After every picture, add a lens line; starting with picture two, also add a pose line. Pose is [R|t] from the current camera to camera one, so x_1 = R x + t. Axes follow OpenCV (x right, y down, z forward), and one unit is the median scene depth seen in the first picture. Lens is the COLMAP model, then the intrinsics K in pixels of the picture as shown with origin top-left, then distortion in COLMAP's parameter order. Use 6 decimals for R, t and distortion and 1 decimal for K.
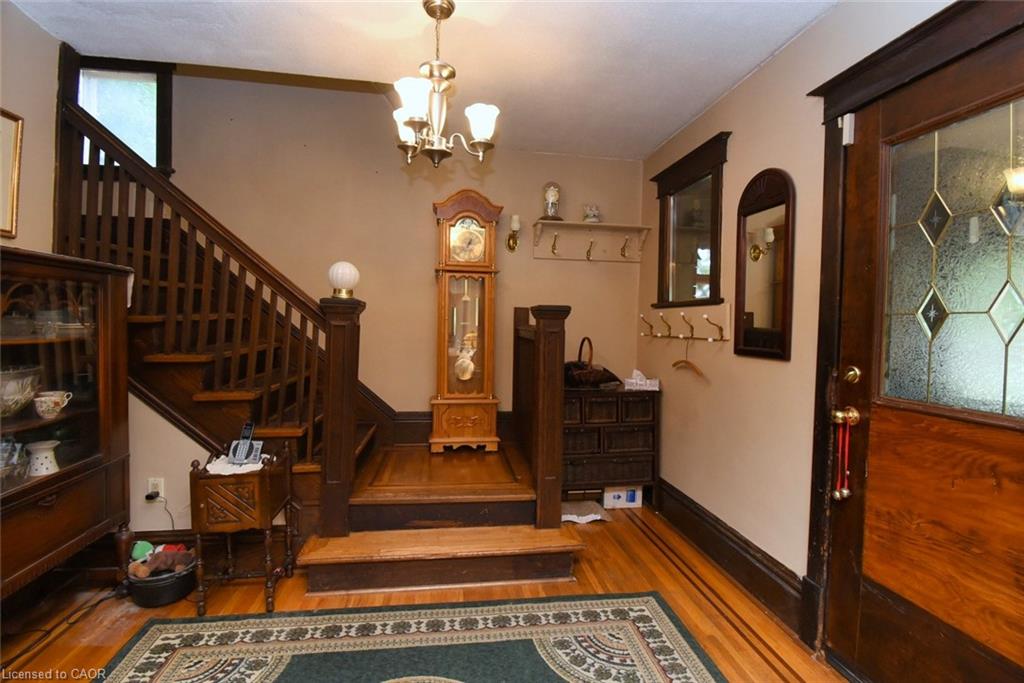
lens RADIAL K [[470.0, 0, 507.6], [0, 470.0, 330.6], [0, 0, 1]] dist [0.024696, -0.029287]
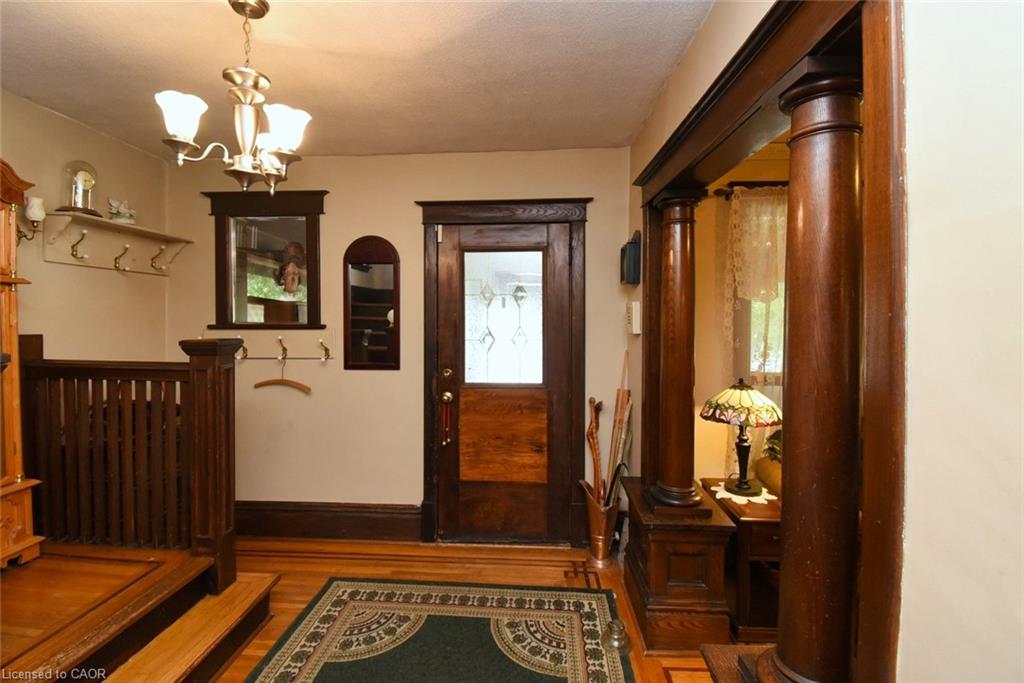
lens RADIAL K [[470.0, 0, 507.6], [0, 470.0, 330.6], [0, 0, 1]] dist [0.024696, -0.029287]
pose [[0.199524, -0.034729, 0.979277, -0.813818], [0.020698, 0.999298, 0.031222, -0.102476], [-0.979674, 0.014040, 0.200103, 0.357378]]
